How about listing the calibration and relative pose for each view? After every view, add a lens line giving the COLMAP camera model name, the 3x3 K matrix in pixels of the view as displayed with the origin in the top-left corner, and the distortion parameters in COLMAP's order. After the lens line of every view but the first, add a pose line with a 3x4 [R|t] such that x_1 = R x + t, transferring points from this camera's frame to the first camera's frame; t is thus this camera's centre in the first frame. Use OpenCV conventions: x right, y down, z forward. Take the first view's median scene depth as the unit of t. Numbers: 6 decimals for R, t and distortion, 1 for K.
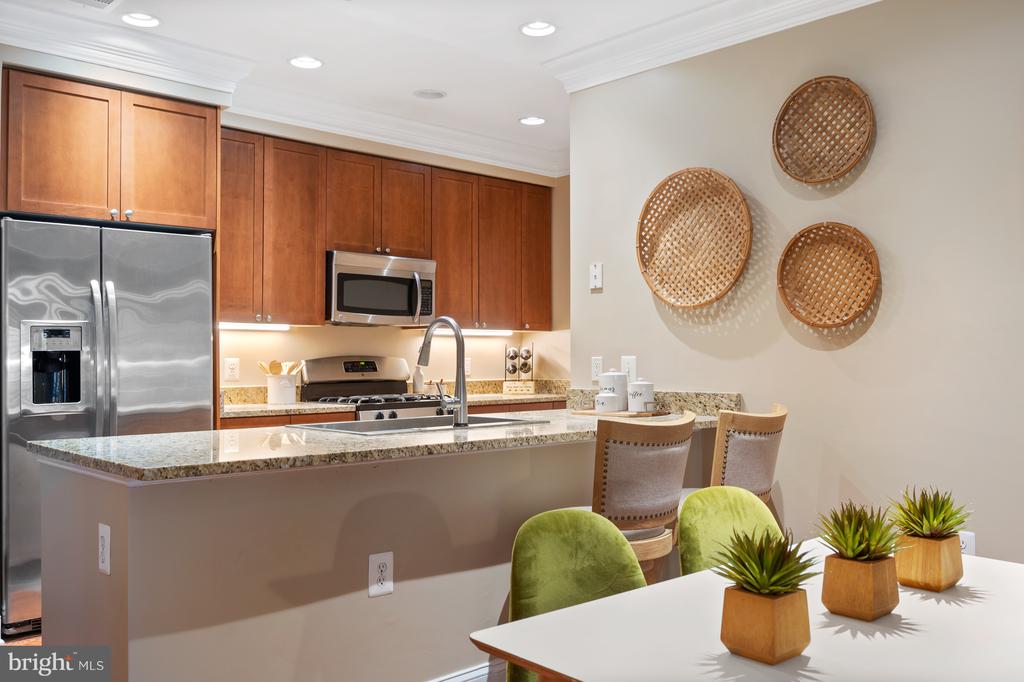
lens RADIAL K [[896.7, 0, 505.0], [0, 896.7, 336.9], [0, 0, 1]] dist [-0.008227, 0.003945]
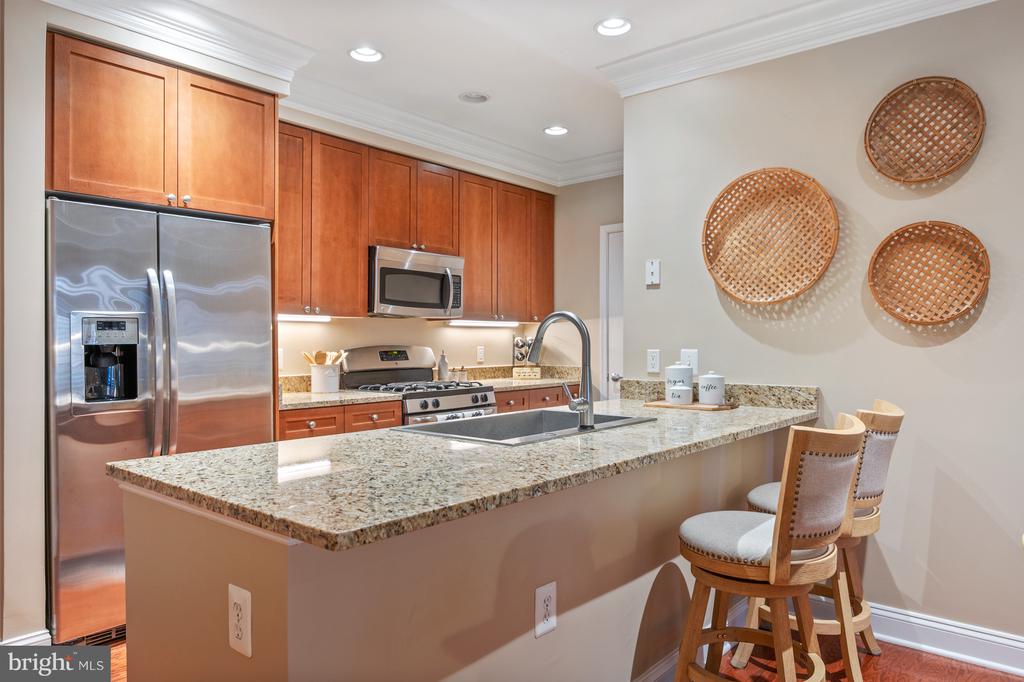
lens RADIAL K [[683.3, 0, 510.2], [0, 683.3, 337.4], [0, 0, 1]] dist [-0.006473, -0.000203]
pose [[0.992104, 0.002834, 0.125383, -0.173667], [-0.005285, 0.999801, 0.019227, -0.007011], [-0.125304, -0.019737, 0.991922, 0.241100]]
